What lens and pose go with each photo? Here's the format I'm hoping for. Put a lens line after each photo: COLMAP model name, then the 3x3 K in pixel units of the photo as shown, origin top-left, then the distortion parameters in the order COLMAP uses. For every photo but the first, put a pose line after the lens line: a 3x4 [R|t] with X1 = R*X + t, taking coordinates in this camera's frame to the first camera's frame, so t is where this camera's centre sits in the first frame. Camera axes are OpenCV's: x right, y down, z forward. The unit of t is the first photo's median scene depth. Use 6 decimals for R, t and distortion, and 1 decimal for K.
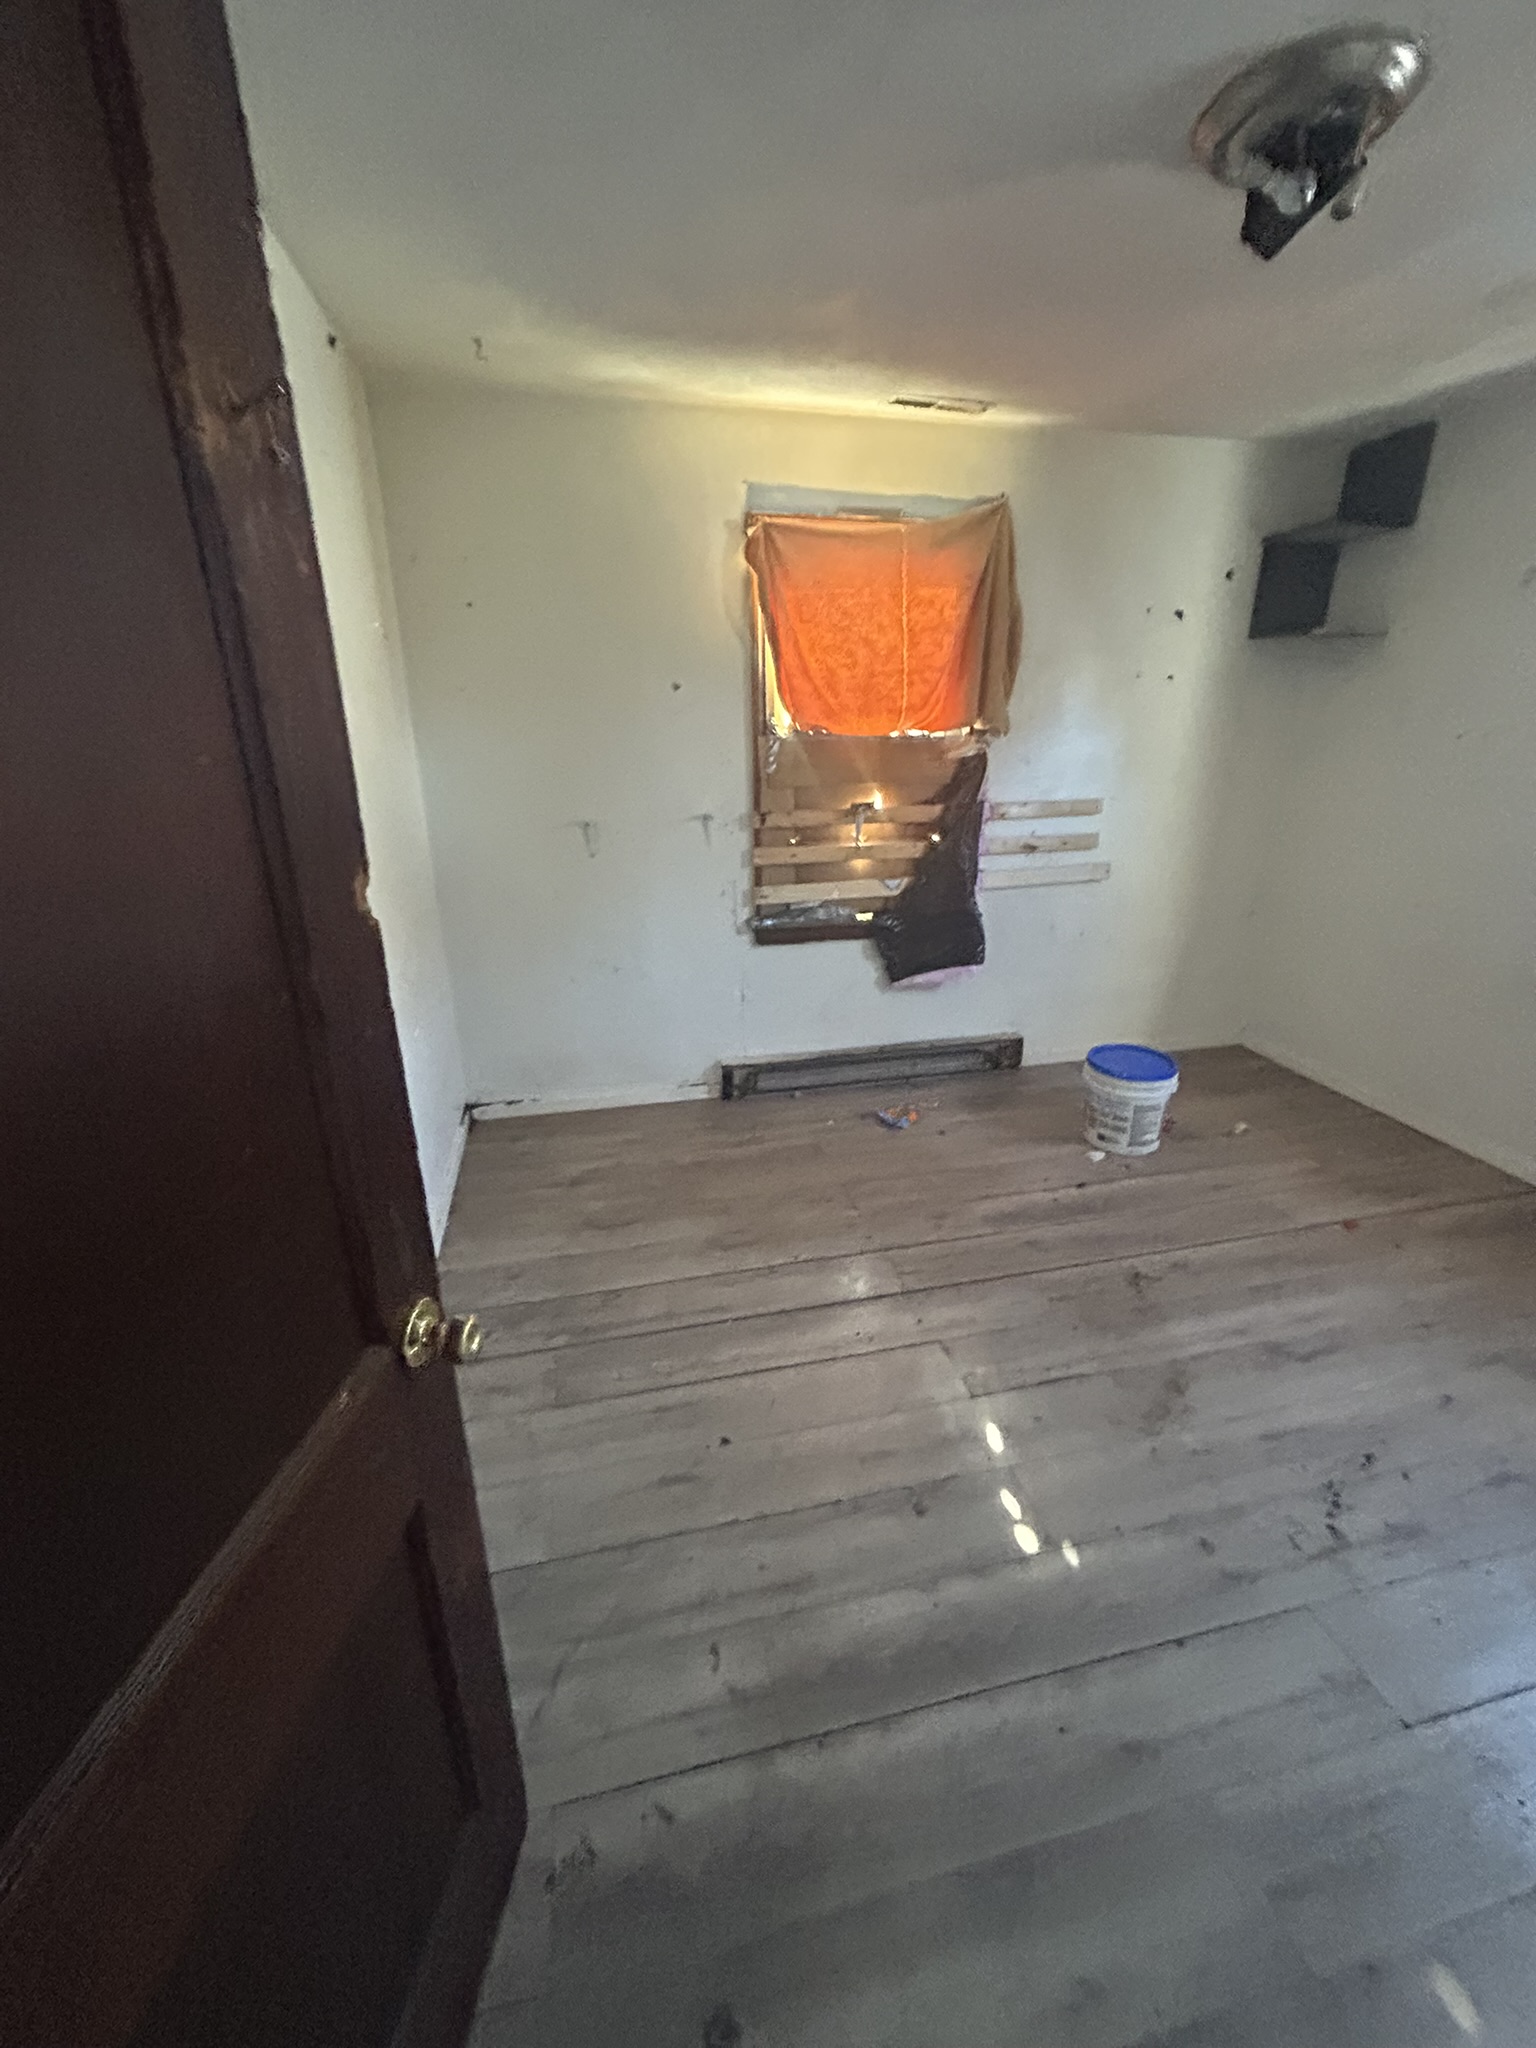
lens RADIAL K [[834.3, 0, 771.8], [0, 834.3, 1017.3], [0, 0, 1]] dist [-0.001977, 0.001828]
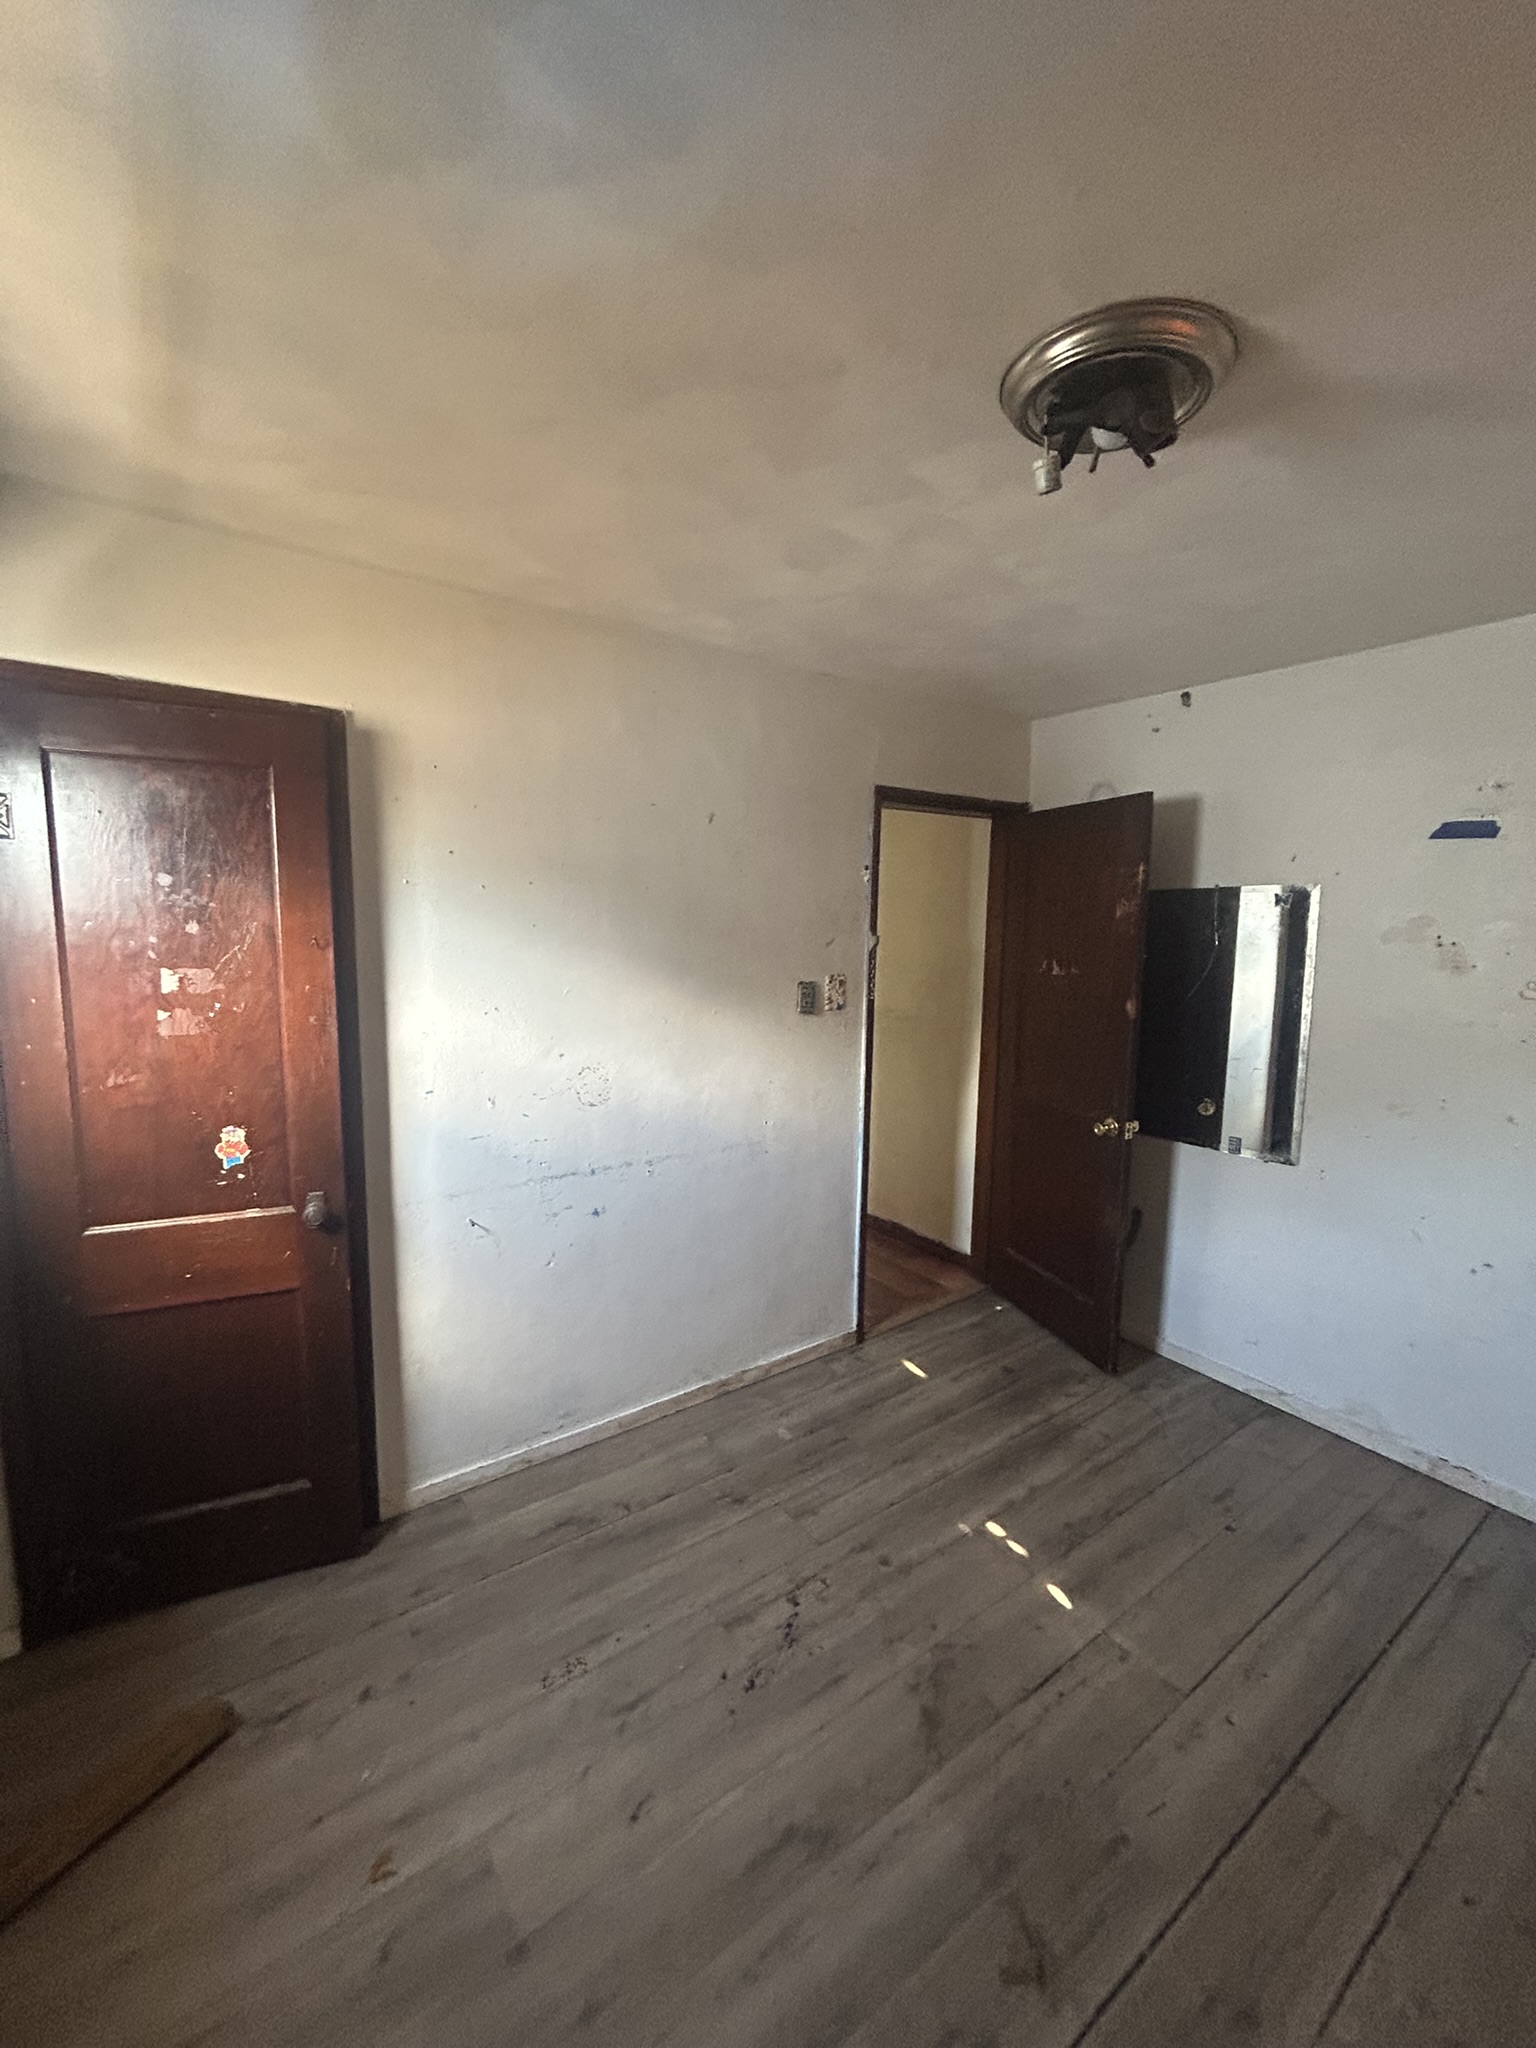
lens RADIAL K [[834.3, 0, 768.3], [0, 834.3, 1023.7], [0, 0, 1]] dist [-0.001977, 0.001828]
pose [[-0.922334, 0.046738, -0.383556, 0.695634], [-0.131785, 0.895087, 0.425973, -0.409274], [0.363224, 0.443436, -0.819410, 0.983397]]
